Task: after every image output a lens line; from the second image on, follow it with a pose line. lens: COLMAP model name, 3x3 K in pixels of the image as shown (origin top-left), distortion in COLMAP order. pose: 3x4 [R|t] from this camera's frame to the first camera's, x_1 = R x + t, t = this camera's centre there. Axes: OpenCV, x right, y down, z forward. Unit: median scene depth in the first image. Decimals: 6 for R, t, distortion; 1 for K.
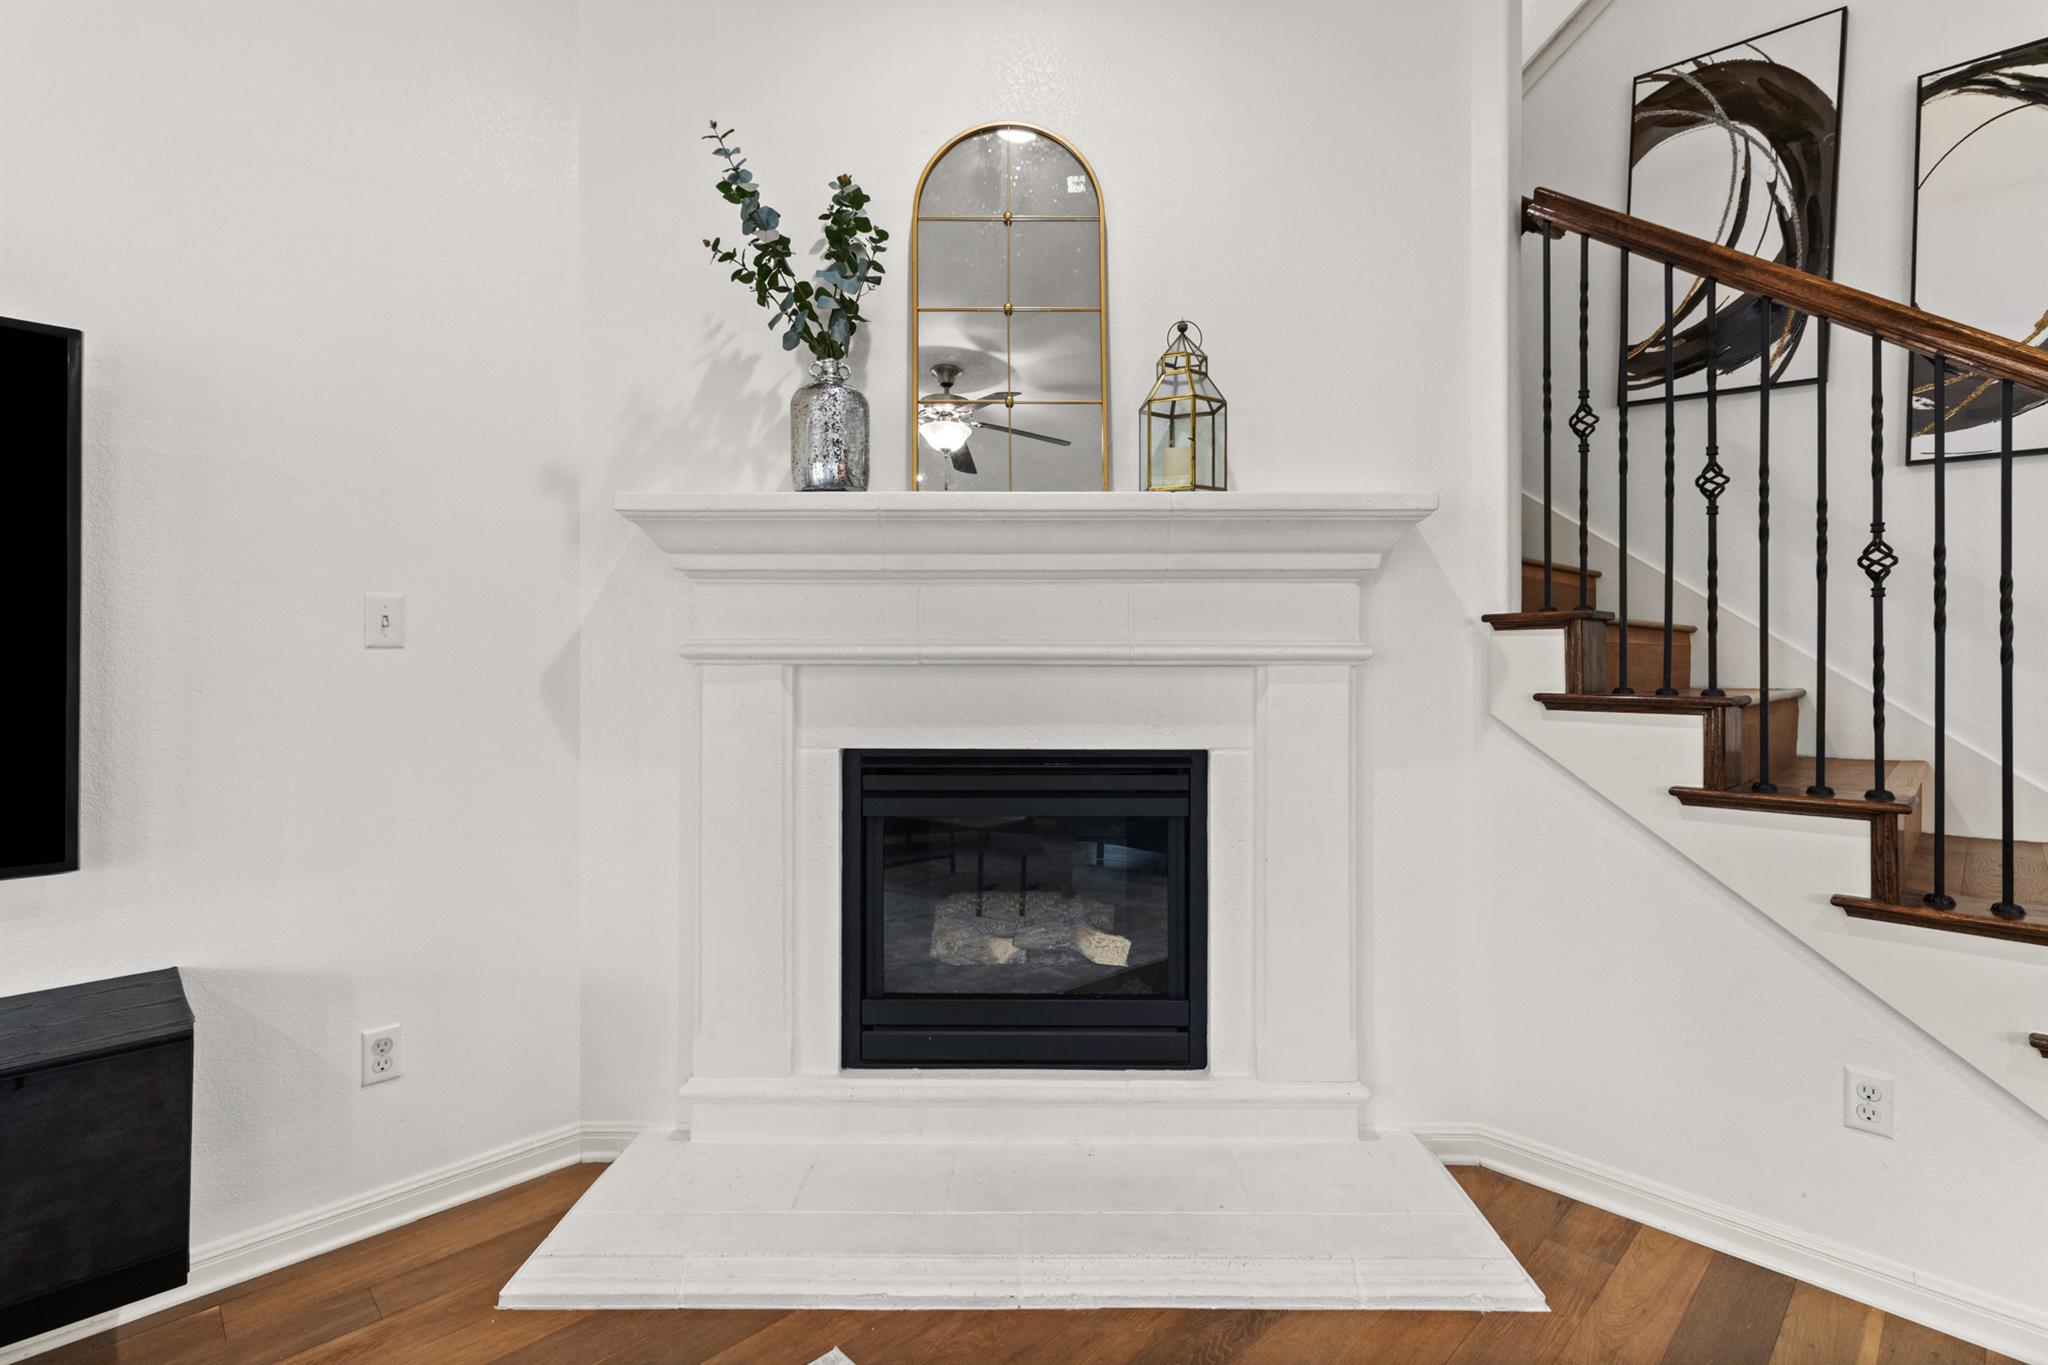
lens RADIAL K [[944.4, 0, 1016.5], [0, 944.4, 667.5], [0, 0, 1]] dist [-0.004296, -0.000276]
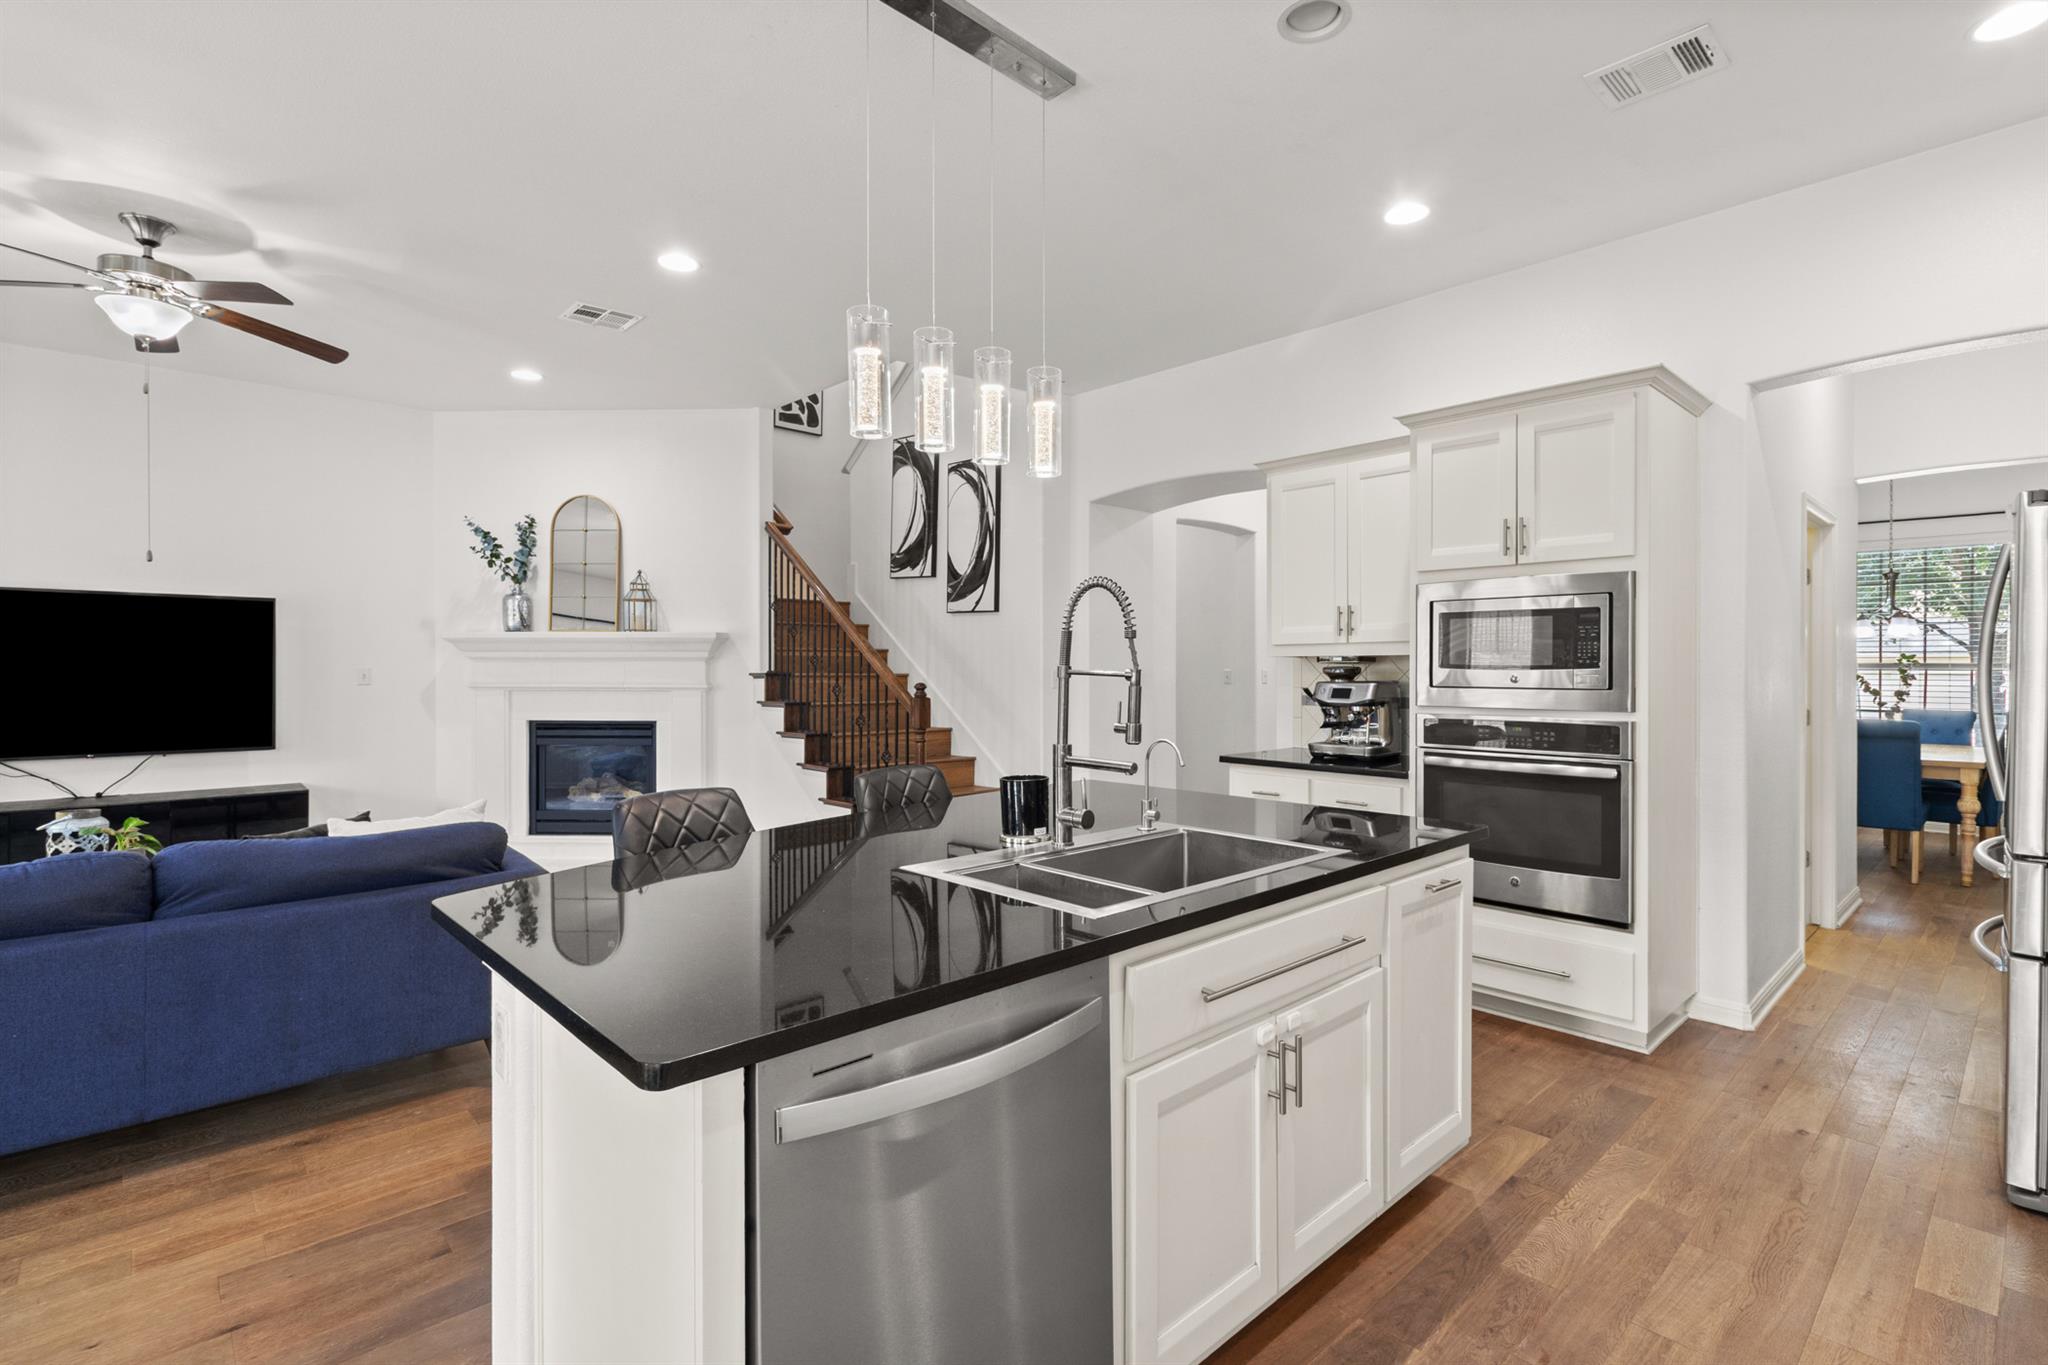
lens RADIAL K [[944.4, 0, 1039.7], [0, 944.4, 686.4], [0, 0, 1]] dist [-0.004296, -0.000276]
pose [[0.999988, -0.000264, -0.004905, 1.352801], [0.000324, 0.999925, 0.012228, -0.048694], [0.004902, -0.012229, 0.999913, -1.793754]]
